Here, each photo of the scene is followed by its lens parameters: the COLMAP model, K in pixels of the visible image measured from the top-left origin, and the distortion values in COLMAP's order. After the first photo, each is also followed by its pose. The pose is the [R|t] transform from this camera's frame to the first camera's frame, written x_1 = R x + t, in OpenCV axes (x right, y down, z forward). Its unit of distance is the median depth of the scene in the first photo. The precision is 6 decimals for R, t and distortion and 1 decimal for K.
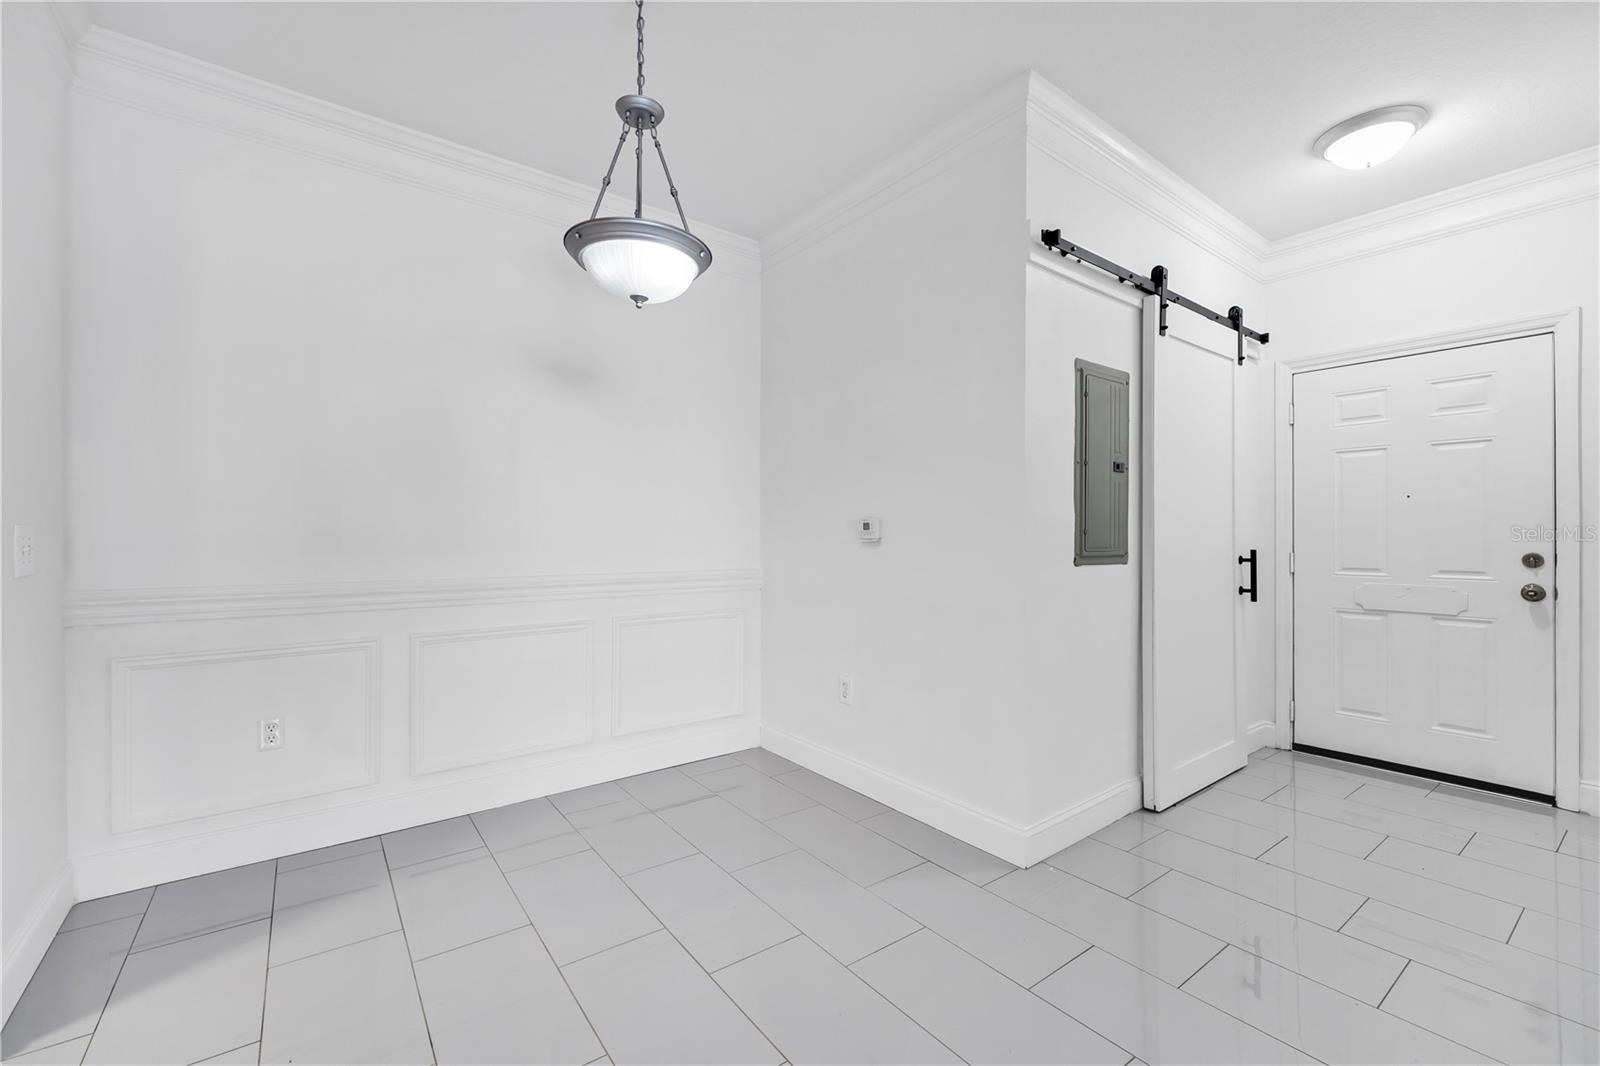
lens RADIAL K [[655.5, 0, 797.5], [0, 655.5, 537.3], [0, 0, 1]] dist [0.000069, 0.000009]
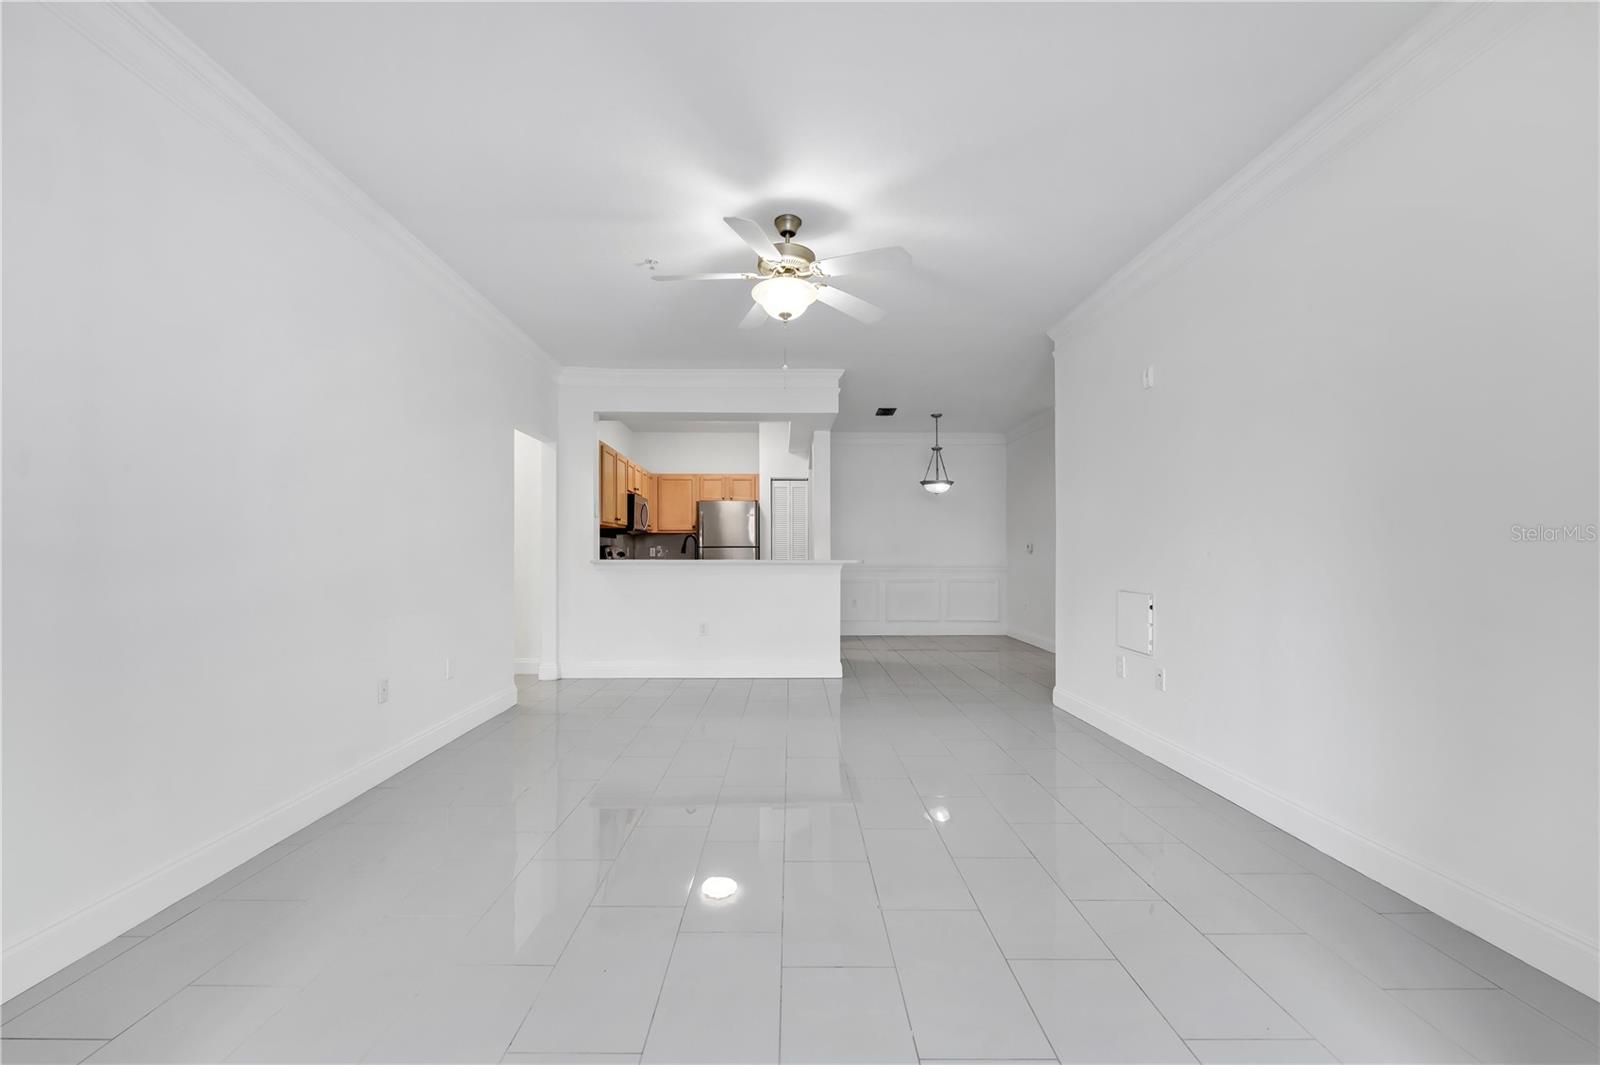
lens RADIAL K [[655.5, 0, 797.5], [0, 655.5, 536.8], [0, 0, 1]] dist [0.000069, 0.000009]
pose [[0.817117, -0.014432, -0.576292, 1.432048], [0.003140, 0.999783, -0.020586, -0.006455], [0.576464, 0.015011, 0.816985, -2.918806]]
